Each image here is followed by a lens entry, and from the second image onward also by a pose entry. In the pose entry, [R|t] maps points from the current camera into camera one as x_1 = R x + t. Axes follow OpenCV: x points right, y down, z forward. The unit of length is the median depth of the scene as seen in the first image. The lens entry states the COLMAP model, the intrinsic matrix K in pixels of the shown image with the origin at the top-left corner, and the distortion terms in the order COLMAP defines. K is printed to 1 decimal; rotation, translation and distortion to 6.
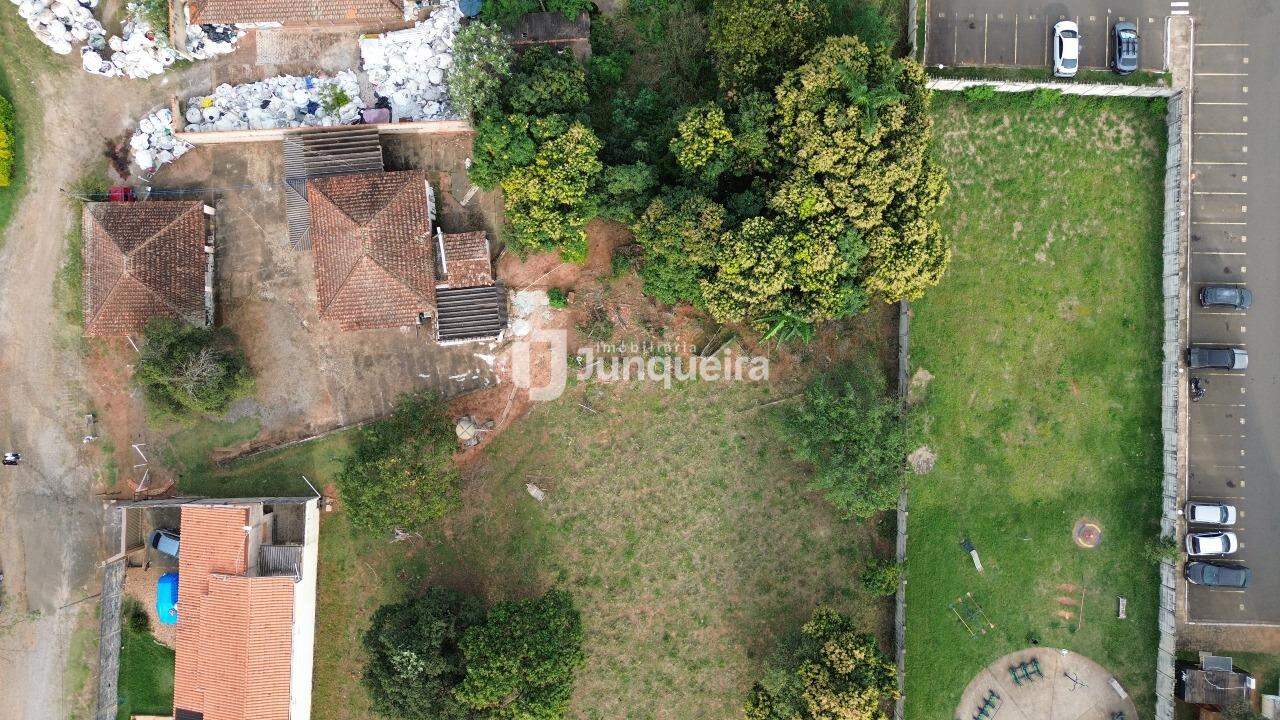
lens RADIAL K [[880.8, 0, 638.2], [0, 880.8, 361.8], [0, 0, 1]] dist [0.041629, -0.010078]
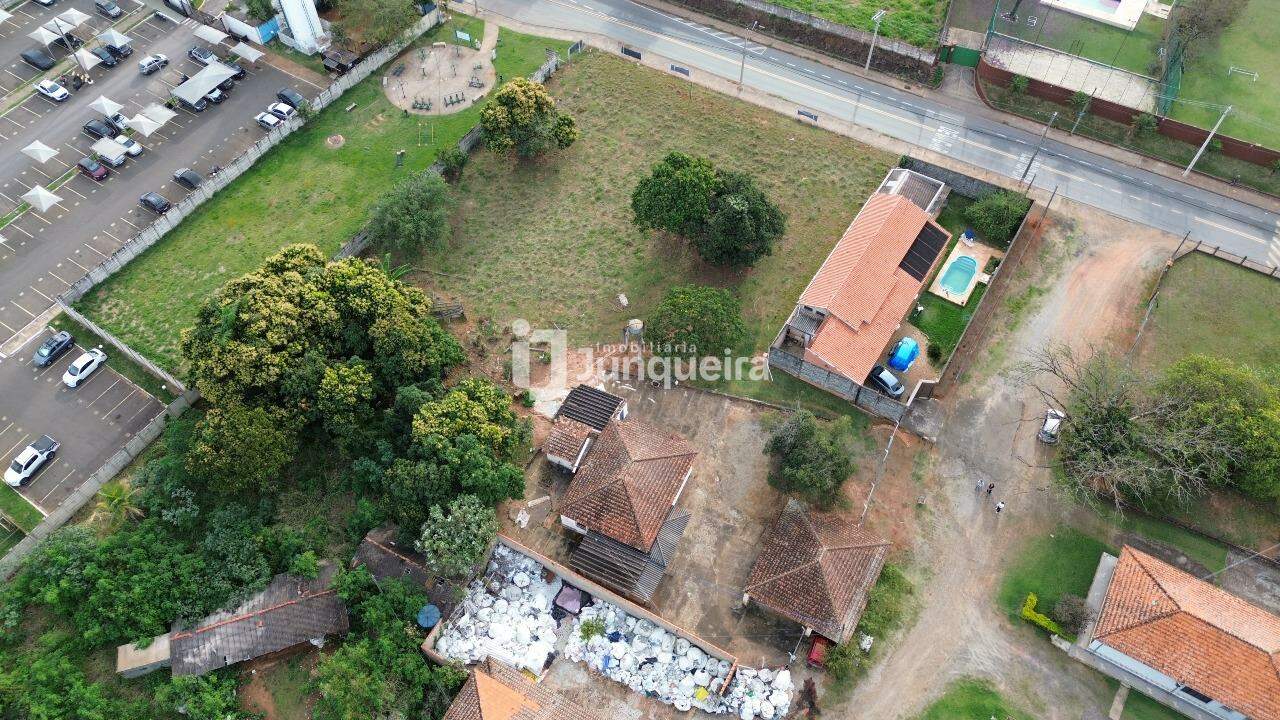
lens RADIAL K [[880.8, 0, 637.9], [0, 880.8, 358.7], [0, 0, 1]] dist [0.041629, -0.010078]
pose [[-0.857431, -0.408998, 0.312303, -0.594096], [0.514562, -0.688698, 0.510804, -0.590692], [0.006165, 0.598678, 0.800966, -0.022458]]
